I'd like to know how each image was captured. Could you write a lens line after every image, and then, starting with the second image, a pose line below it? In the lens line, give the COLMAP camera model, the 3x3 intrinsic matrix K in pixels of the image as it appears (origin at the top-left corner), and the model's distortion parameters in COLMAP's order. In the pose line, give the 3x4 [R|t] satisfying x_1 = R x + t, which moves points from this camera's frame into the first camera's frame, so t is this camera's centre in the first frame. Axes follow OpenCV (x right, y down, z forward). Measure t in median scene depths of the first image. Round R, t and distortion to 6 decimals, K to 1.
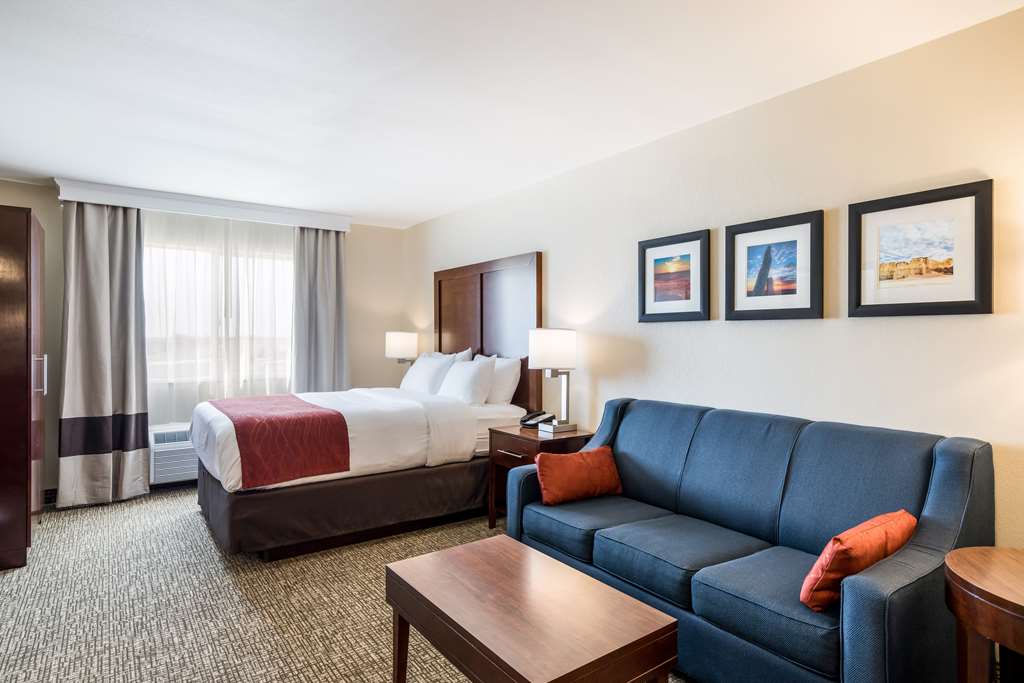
lens RADIAL K [[542.0, 0, 515.1], [0, 542.0, 337.9], [0, 0, 1]] dist [0.001379, -0.000297]
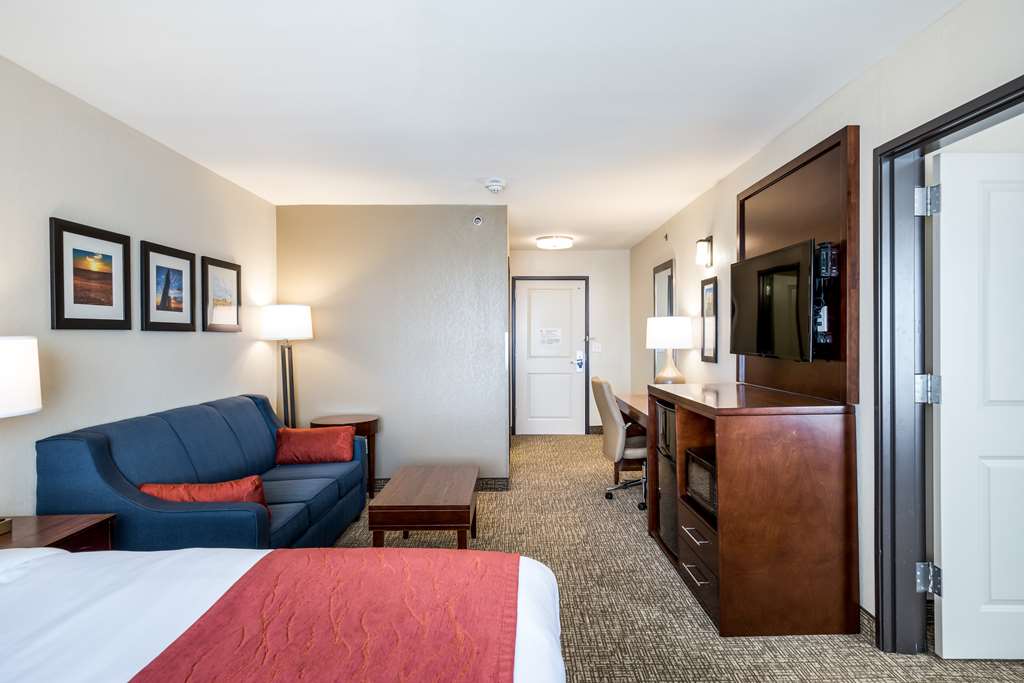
lens RADIAL K [[542.0, 0, 512.7], [0, 542.0, 337.8], [0, 0, 1]] dist [0.001379, -0.000297]
pose [[-0.813216, 0.002013, 0.581959, -0.701419], [0.010430, 0.999884, 0.011117, -0.020118], [-0.581869, 0.015111, -0.813142, 1.267731]]
